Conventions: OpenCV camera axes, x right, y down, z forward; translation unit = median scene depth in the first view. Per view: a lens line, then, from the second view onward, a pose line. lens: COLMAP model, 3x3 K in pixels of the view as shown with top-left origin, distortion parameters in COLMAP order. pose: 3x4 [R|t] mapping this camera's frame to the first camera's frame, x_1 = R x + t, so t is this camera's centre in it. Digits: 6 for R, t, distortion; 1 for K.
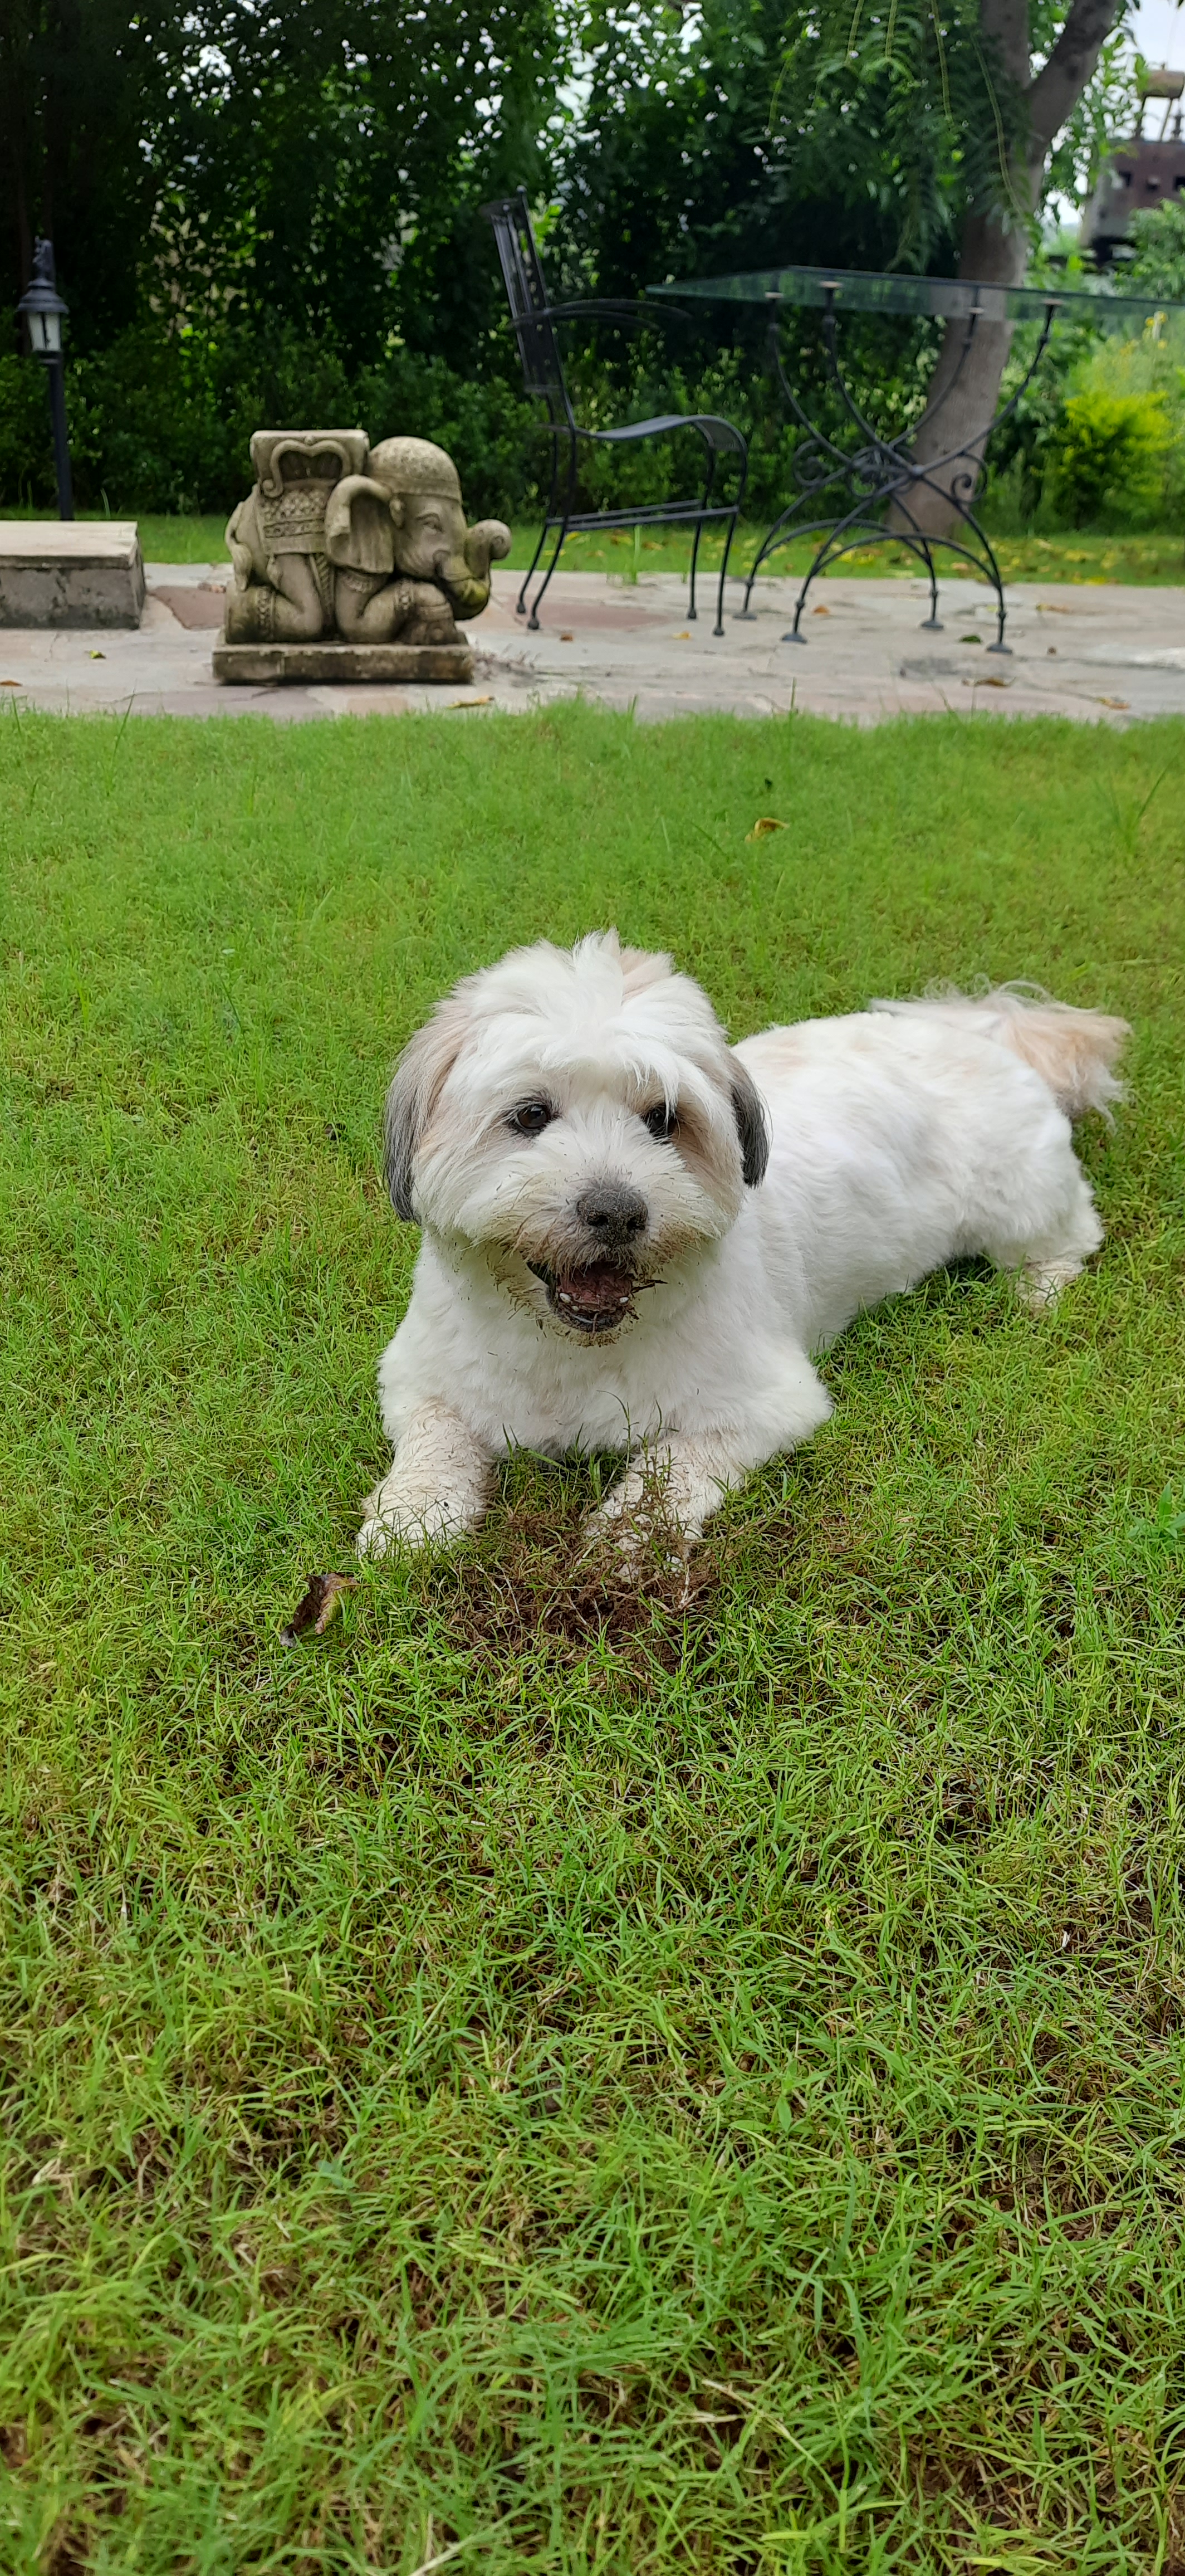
lens RADIAL K [[1818.3, 0, 596.1], [0, 1818.3, 1296.7], [0, 0, 1]] dist [0.051357, -0.062896]
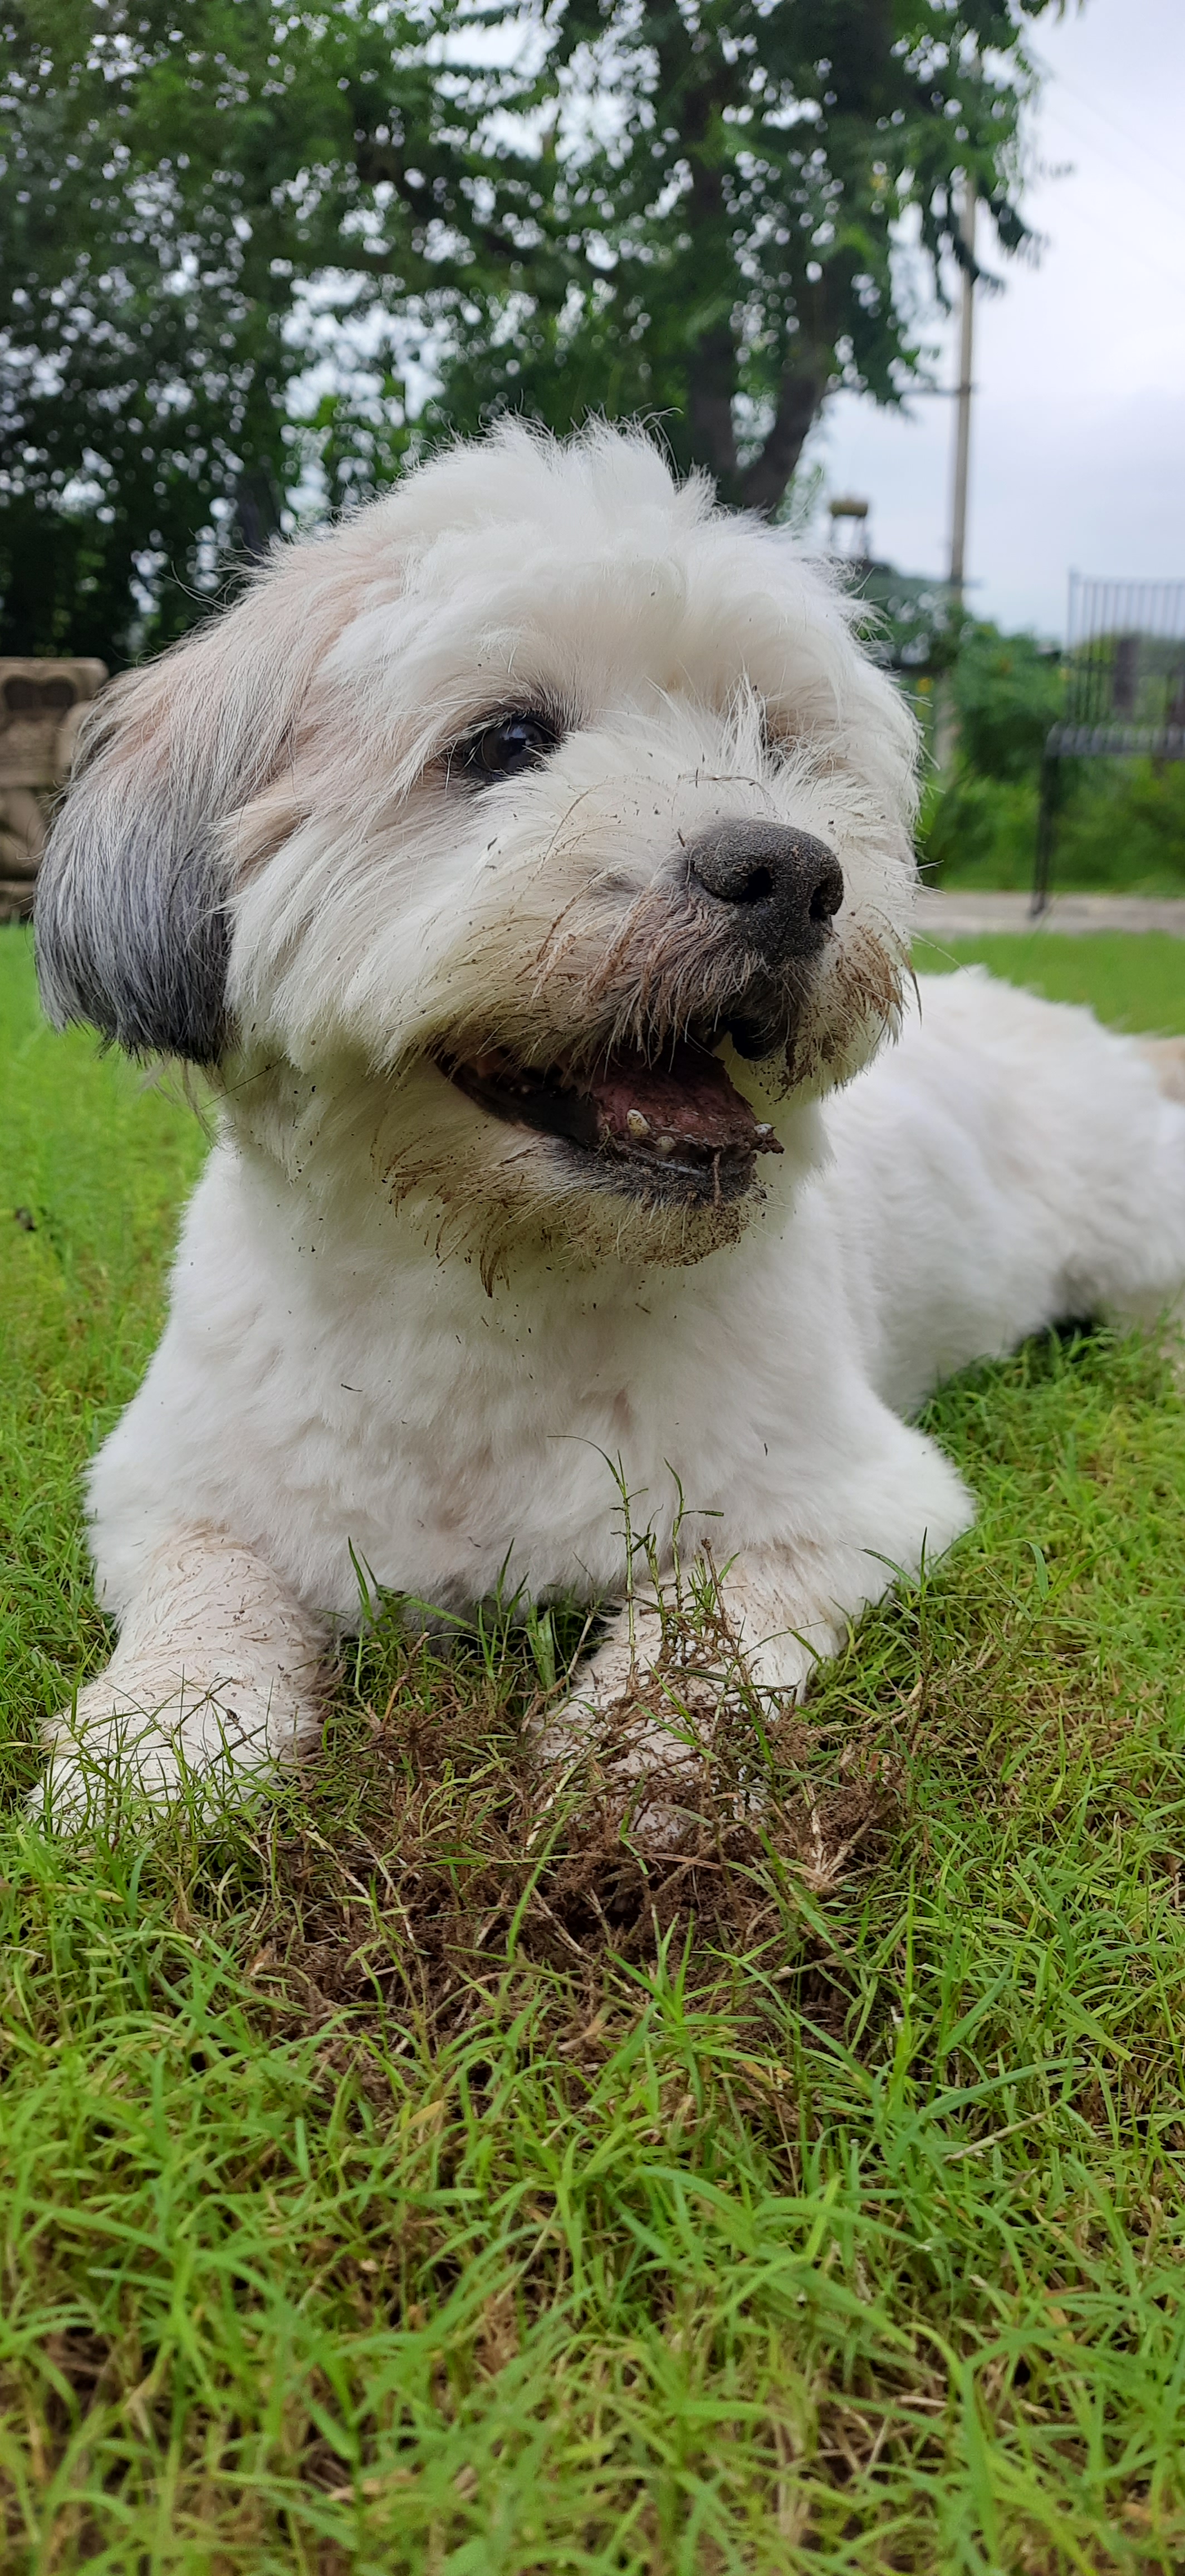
lens RADIAL K [[1818.3, 0, 588.4], [0, 1818.3, 1311.6], [0, 0, 1]] dist [0.051357, -0.062896]
pose [[0.991187, -0.034452, 0.127911, -0.045233], [0.059576, 0.978361, -0.198145, 0.103118], [-0.118316, 0.204019, 0.971791, 0.488903]]
